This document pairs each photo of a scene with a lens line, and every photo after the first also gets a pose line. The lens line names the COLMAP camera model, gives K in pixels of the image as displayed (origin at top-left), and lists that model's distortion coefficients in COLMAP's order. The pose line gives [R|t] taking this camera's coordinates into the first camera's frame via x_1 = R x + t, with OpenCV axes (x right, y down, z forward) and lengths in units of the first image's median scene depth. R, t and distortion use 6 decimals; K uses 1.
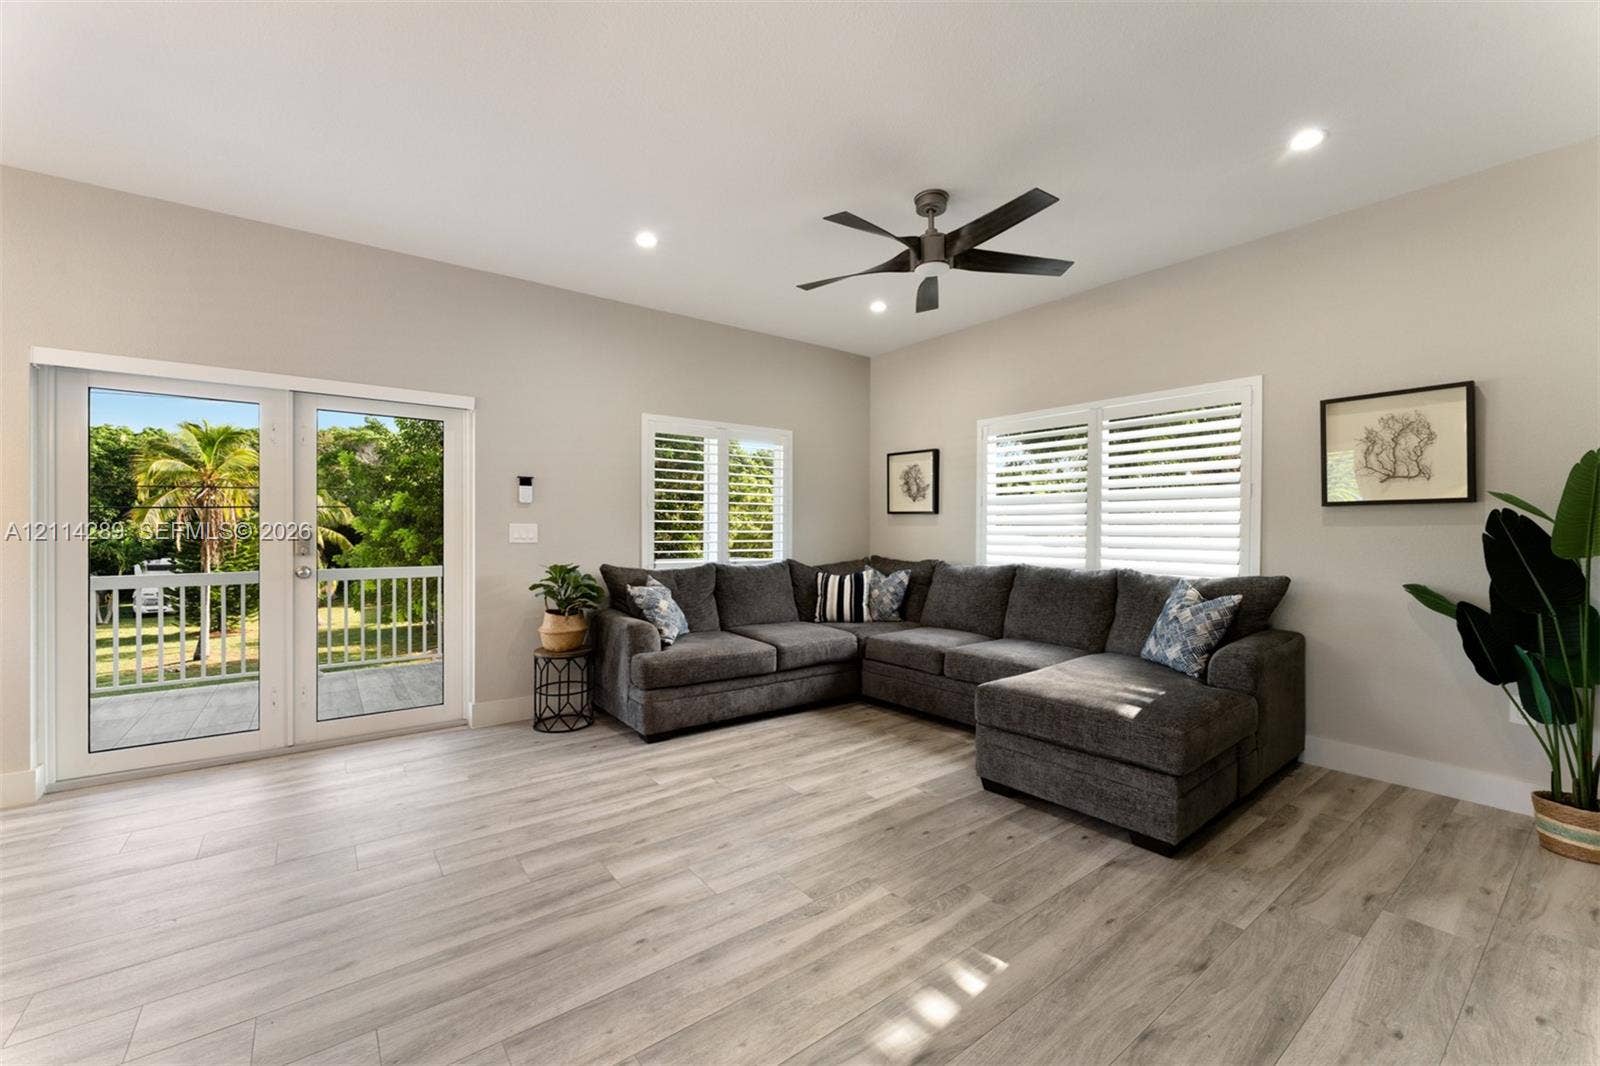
lens RADIAL K [[646.5, 0, 800.6], [0, 646.5, 527.7], [0, 0, 1]] dist [-0.001508, 0.000401]
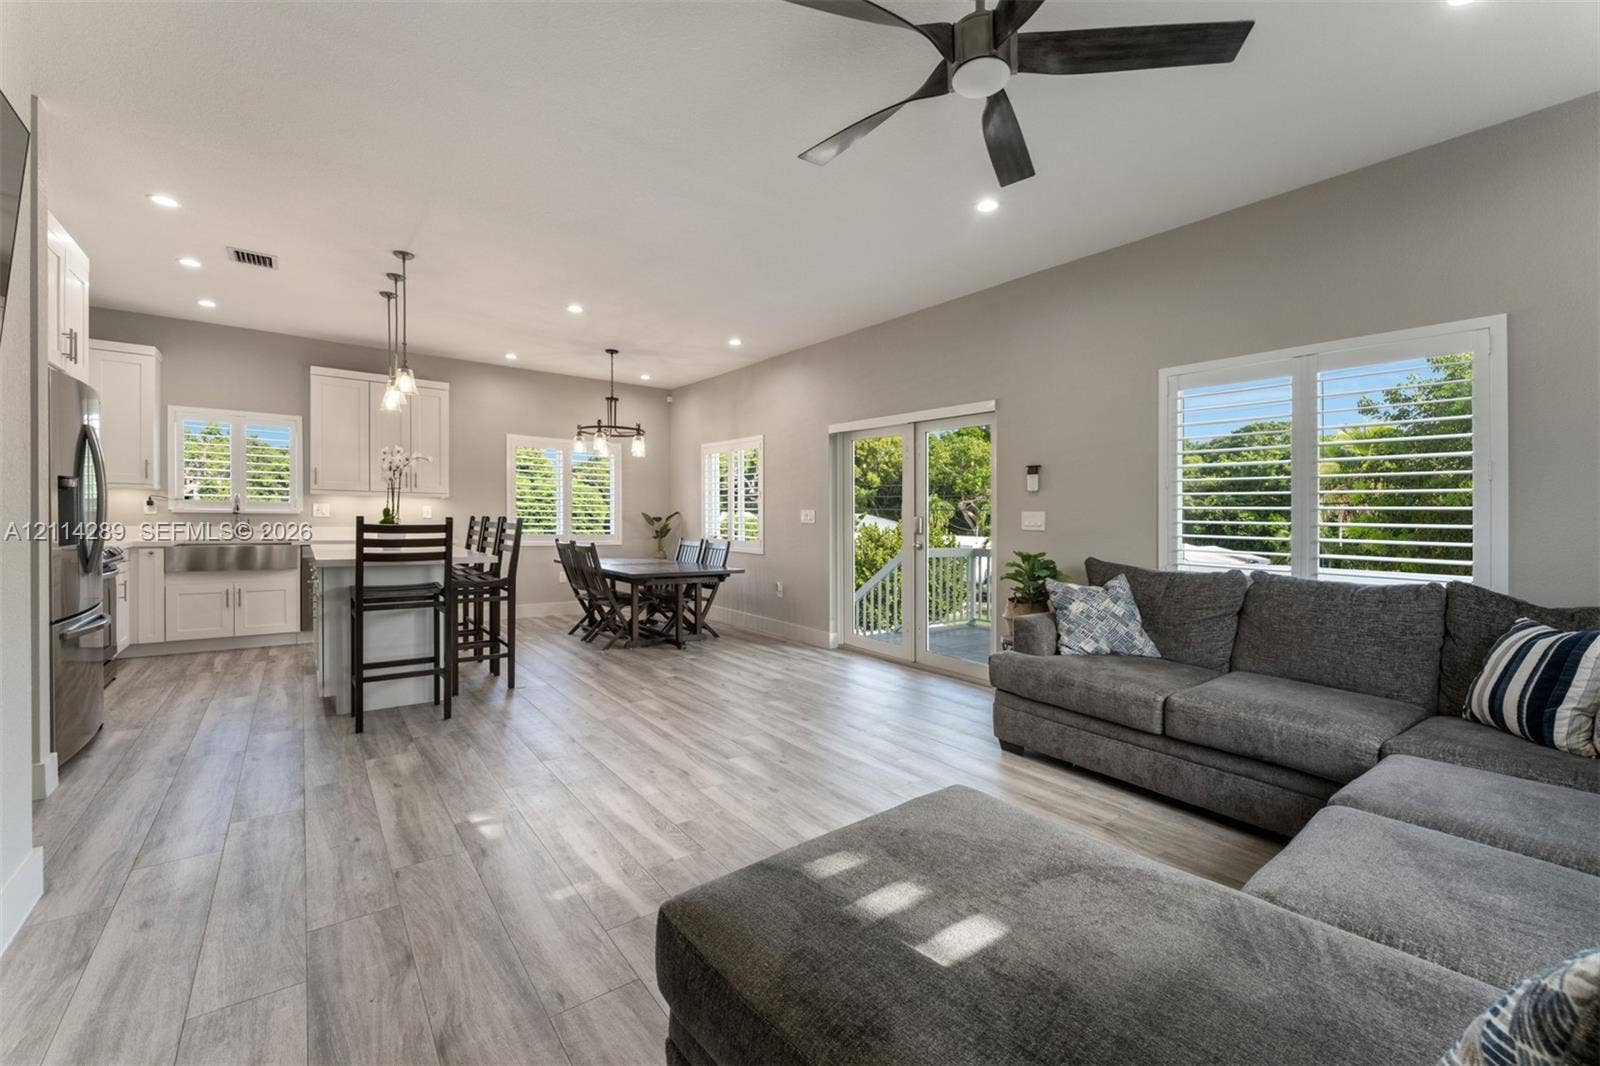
lens RADIAL K [[666.1, 0, 800.8], [0, 666.1, 532.7], [0, 0, 1]] dist [0.000133, 0.000051]
pose [[-0.004847, 0.021527, -0.999757, 0.696165], [-0.016800, 0.999625, 0.021606, 0.011330], [0.999847, 0.016901, -0.004484, 0.701546]]
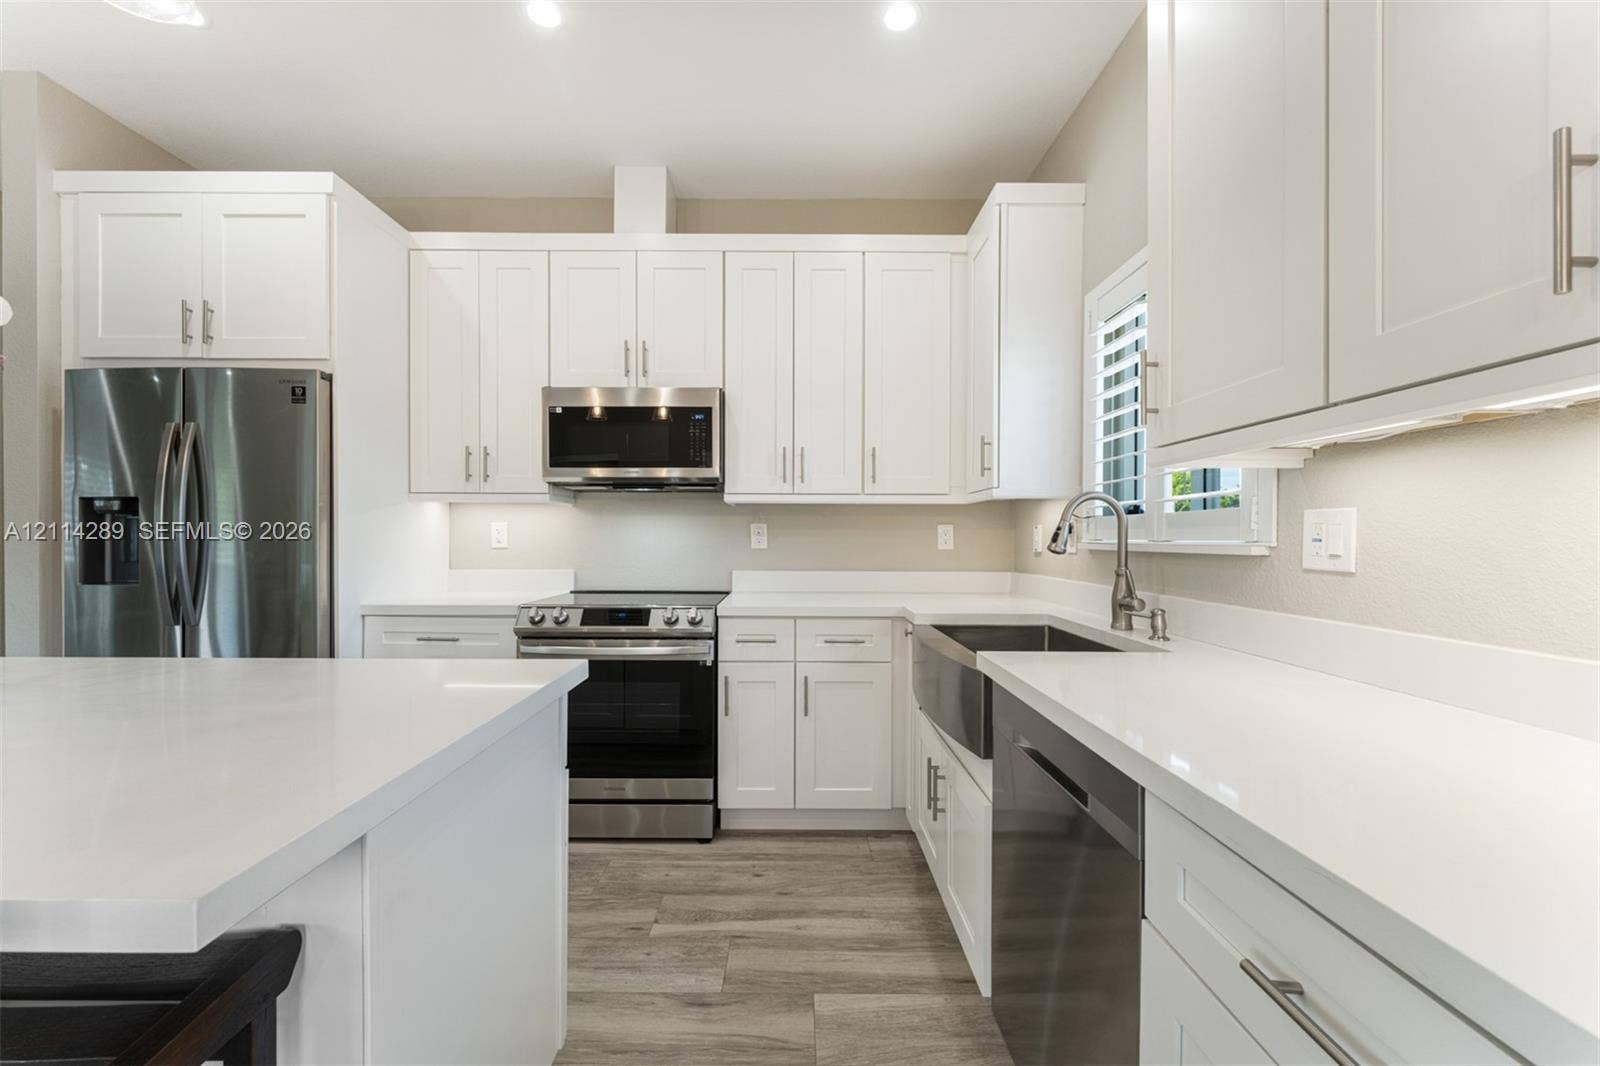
lens RADIAL K [[646.5, 0, 793.0], [0, 646.5, 543.6], [0, 0, 1]] dist [-0.001508, 0.000401]
pose [[-0.798516, -0.008346, 0.601916, -1.016527], [-0.002032, 0.999936, 0.011169, 0.010945], [-0.601971, 0.007696, -0.798481, -0.091792]]
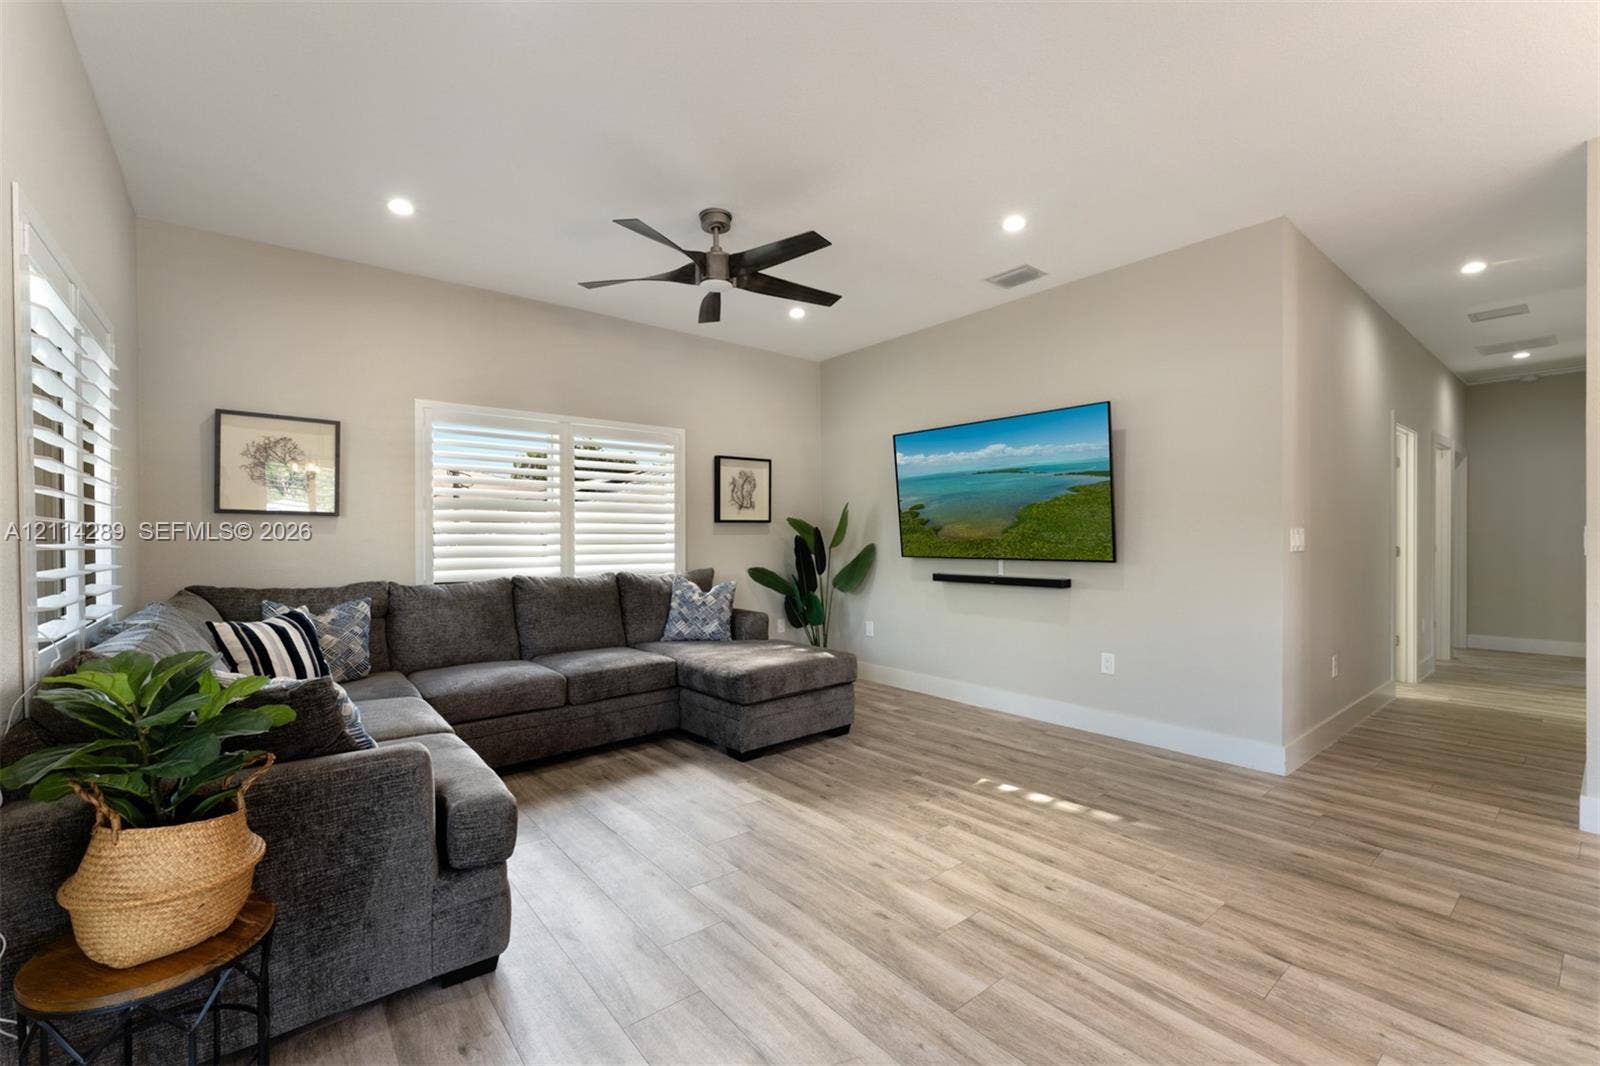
lens RADIAL K [[666.1, 0, 790.5], [0, 666.1, 542.8], [0, 0, 1]] dist [0.000133, 0.000051]
pose [[-0.022673, -0.009371, 0.999699, -0.739749], [0.003475, 0.999949, 0.009452, 0.001791], [-0.999737, 0.003688, -0.022640, 0.770778]]
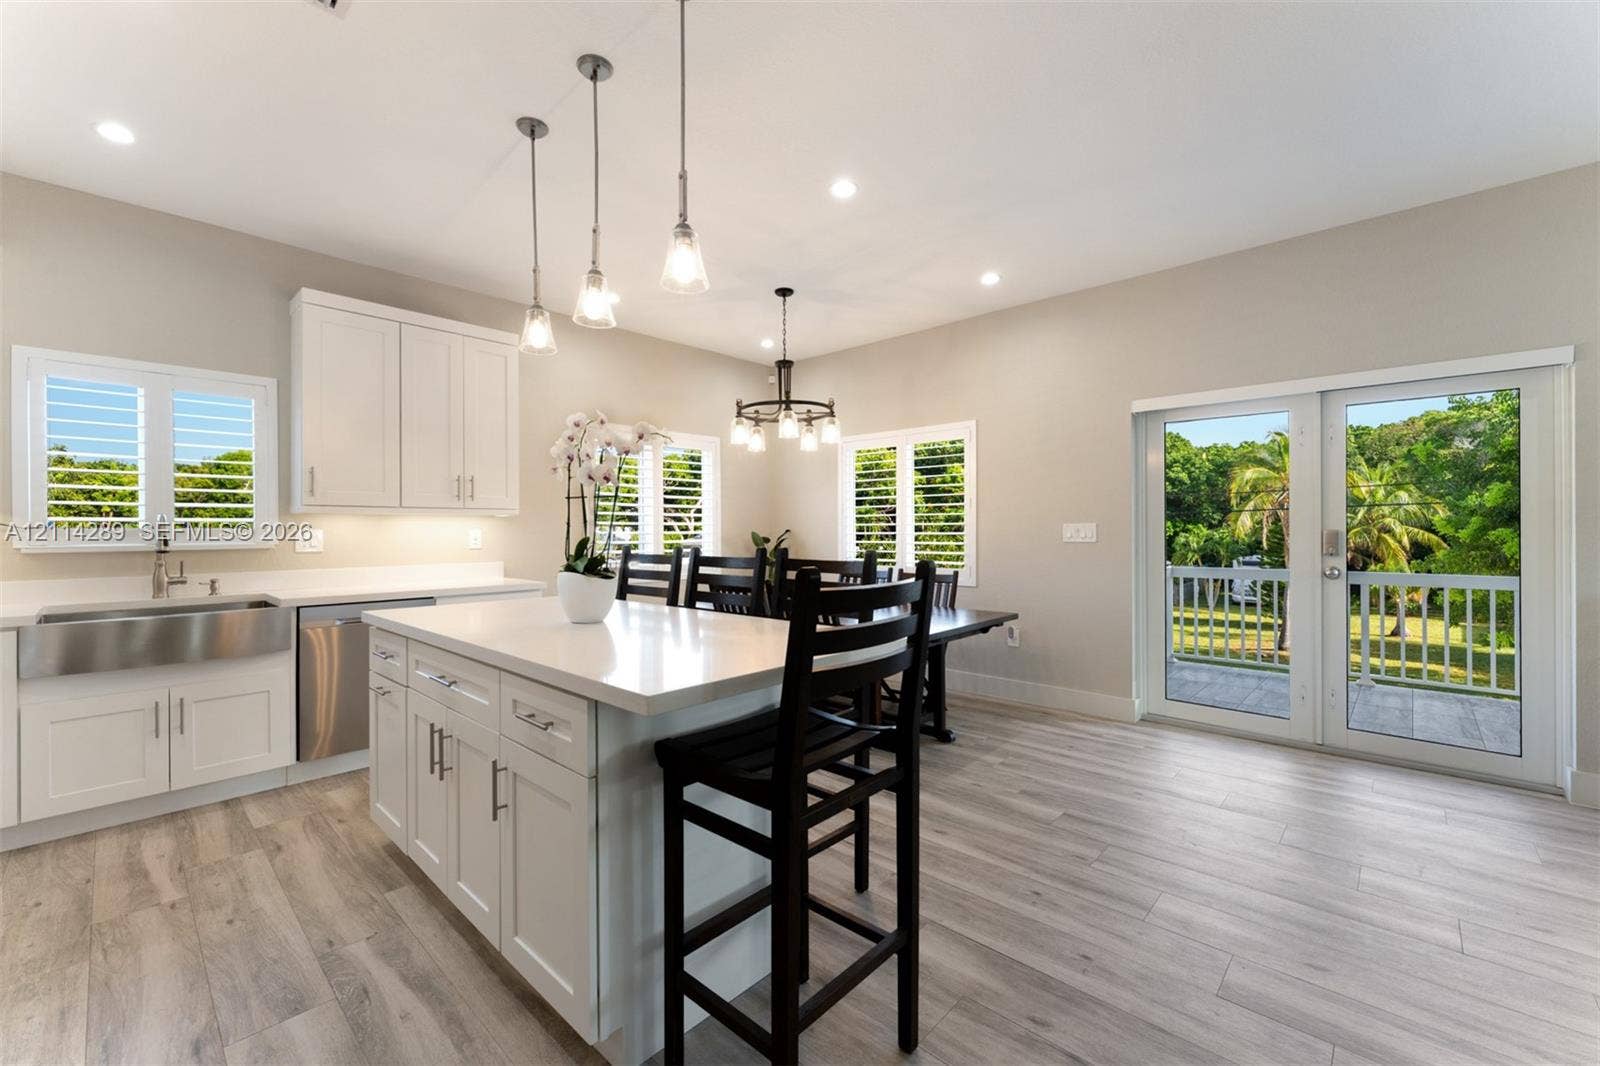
lens RADIAL K [[646.5, 0, 786.7], [0, 646.5, 530.1], [0, 0, 1]] dist [-0.001508, 0.000401]
pose [[0.160842, -0.001680, -0.986979, 0.071446], [0.004986, 0.999987, -0.000890, -0.000069], [0.986968, -0.004778, 0.160848, 0.016451]]
